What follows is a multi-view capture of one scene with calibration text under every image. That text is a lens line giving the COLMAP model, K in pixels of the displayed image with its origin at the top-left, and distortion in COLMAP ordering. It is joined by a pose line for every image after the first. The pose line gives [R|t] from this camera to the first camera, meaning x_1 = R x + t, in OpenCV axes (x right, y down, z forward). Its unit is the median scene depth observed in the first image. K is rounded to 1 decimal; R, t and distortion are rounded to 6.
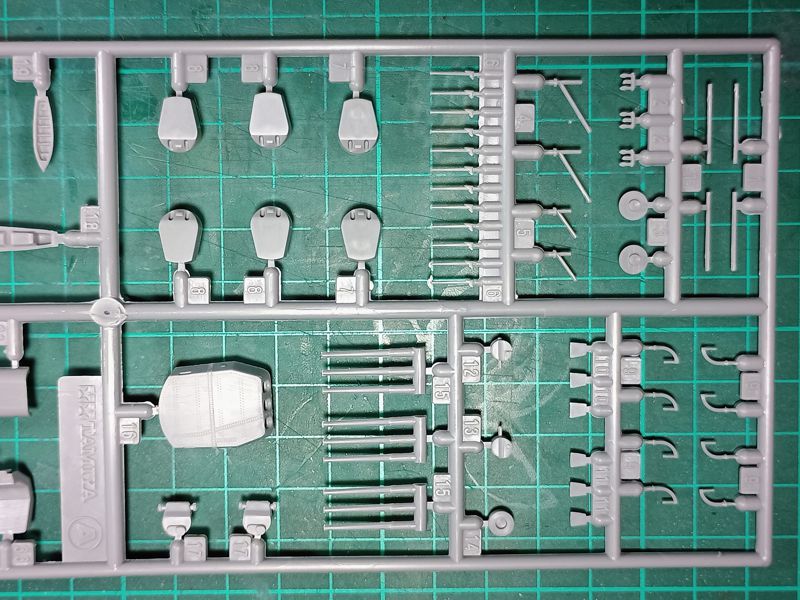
lens RADIAL K [[1320.5, 0, 400.0], [0, 1320.5, 300.0], [0, 0, 1]] dist [0.065834, 0.047566]
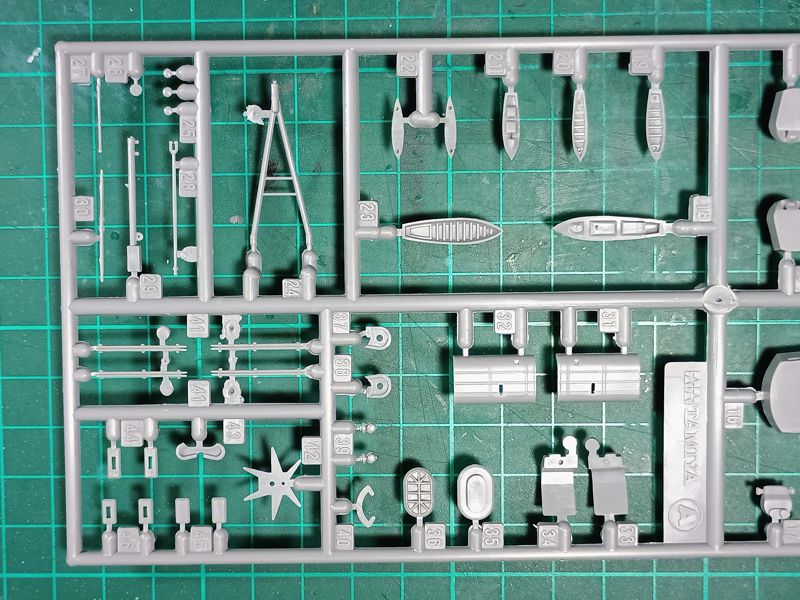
lens RADIAL K [[1291.6, 0, 400.0], [0, 1291.6, 300.0], [0, 0, 1]] dist [0.054342, 0.042906]
pose [[0.999967, 0.000331, 0.008066, -0.464947], [-0.000369, 0.999989, 0.004666, 0.004676], [-0.008064, -0.004669, 0.999957, 0.001381]]
